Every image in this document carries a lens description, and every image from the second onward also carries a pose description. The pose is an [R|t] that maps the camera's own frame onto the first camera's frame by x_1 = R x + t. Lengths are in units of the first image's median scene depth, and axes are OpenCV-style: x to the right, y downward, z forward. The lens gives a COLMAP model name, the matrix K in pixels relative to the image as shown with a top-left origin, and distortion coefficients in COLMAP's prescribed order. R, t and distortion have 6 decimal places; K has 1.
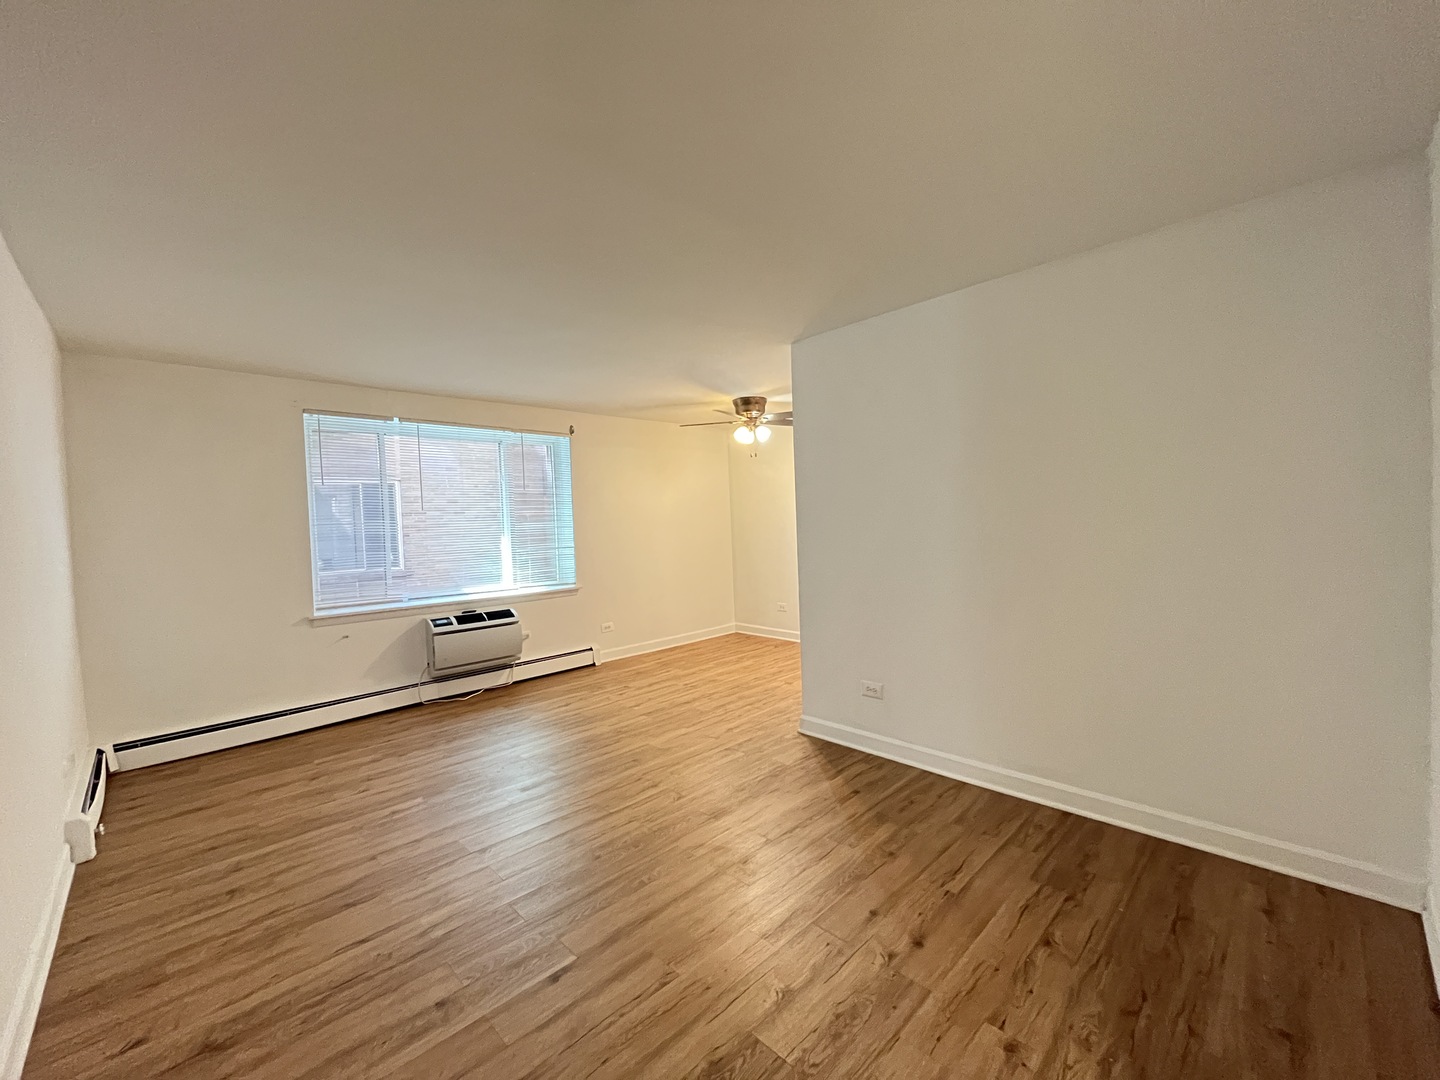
lens RADIAL K [[584.7, 0, 720.3], [0, 584.7, 547.9], [0, 0, 1]] dist [0.000085, -0.000039]
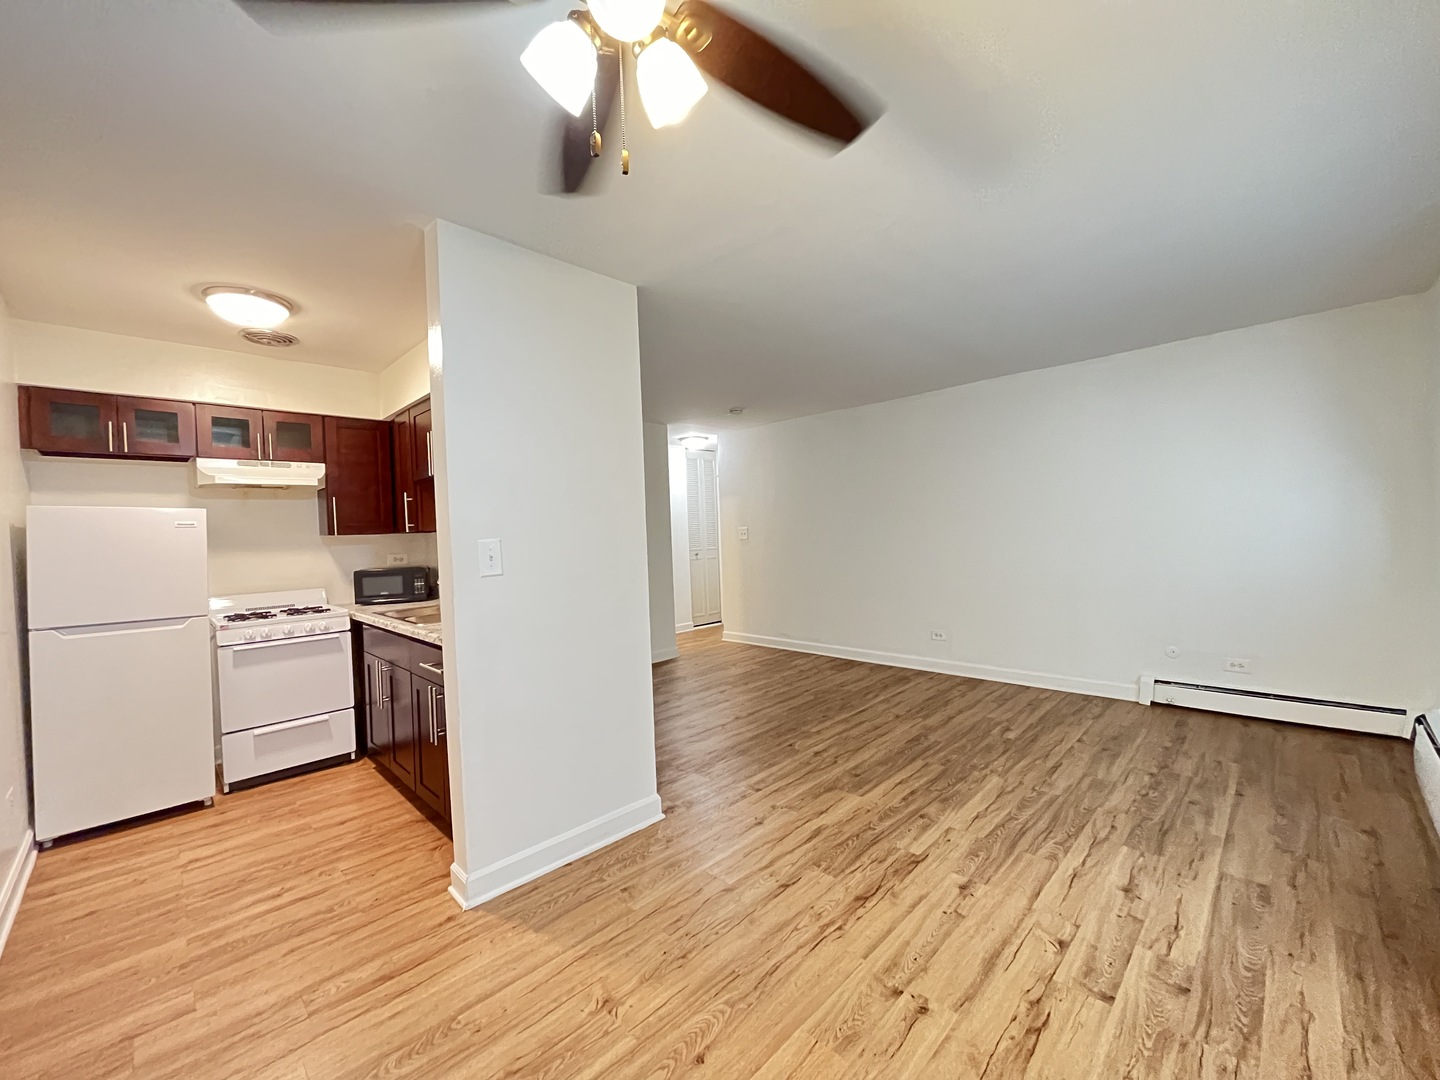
lens RADIAL K [[580.6, 0, 720.0], [0, 580.6, 540.0], [0, 0, 1]] dist [-0.002525, -0.000124]
pose [[-0.997052, 0.075458, -0.013886, 0.050214], [0.074529, 0.995512, 0.058314, -0.068289], [0.018224, 0.057107, -0.998202, 1.751059]]
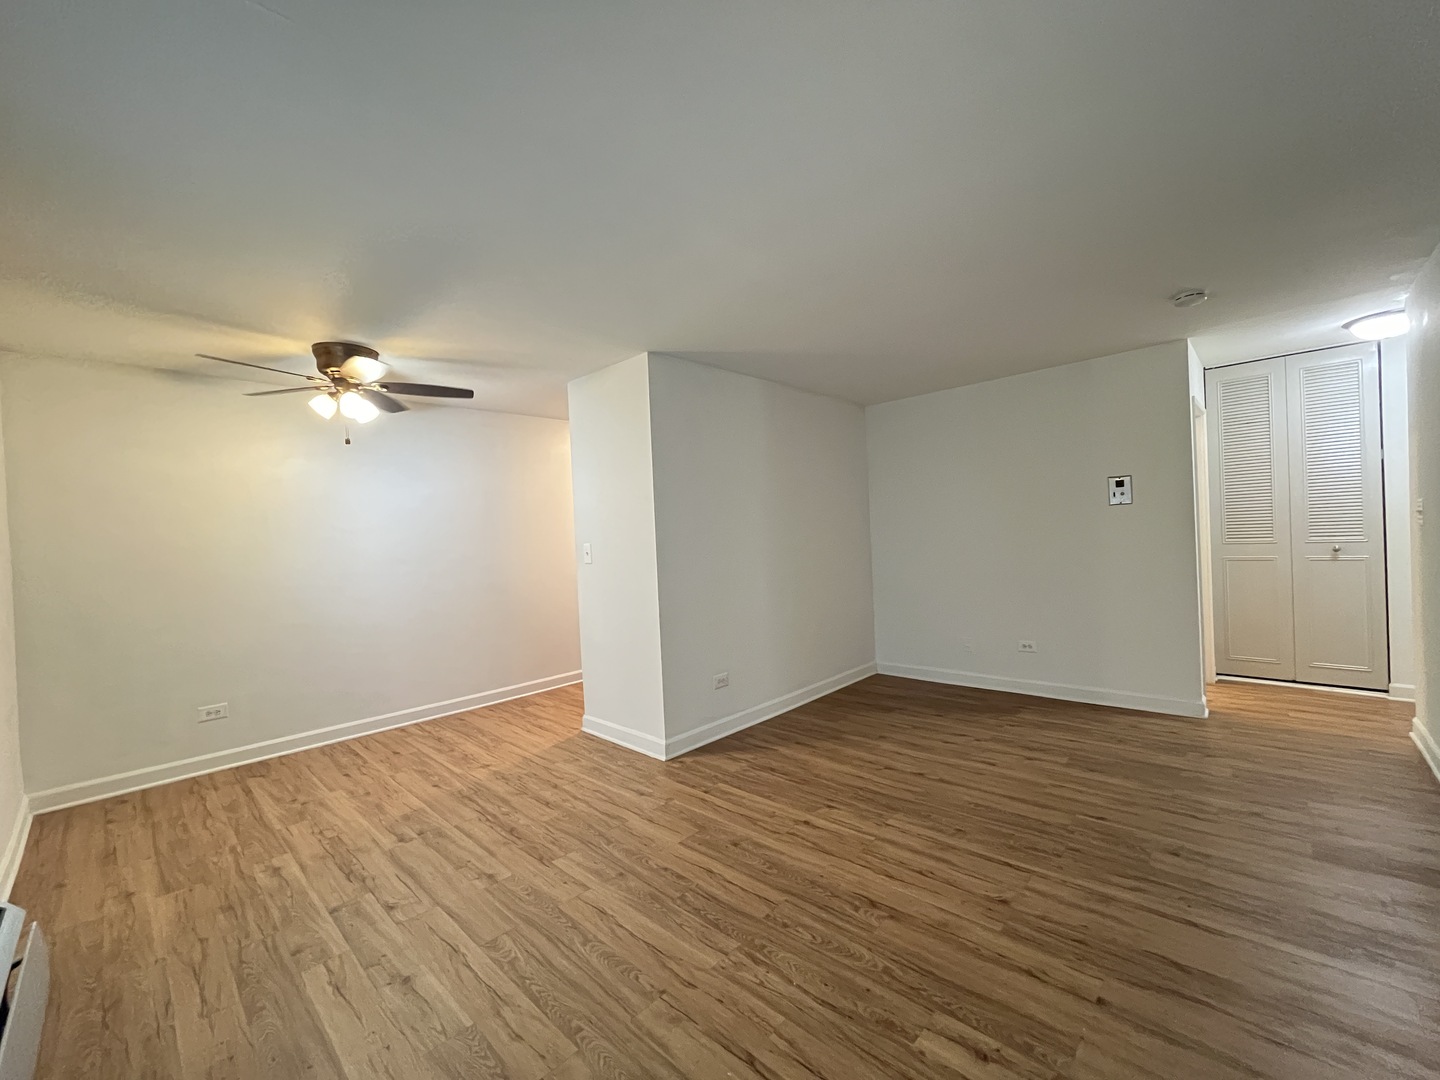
lens RADIAL K [[580.6, 0, 720.0], [0, 580.6, 540.0], [0, 0, 1]] dist [-0.002525, -0.000124]
pose [[-0.037366, 0.031436, 0.998807, -0.834828], [0.093155, 0.995262, -0.027840, -0.004778], [-0.994950, 0.092004, -0.040117, 0.941659]]
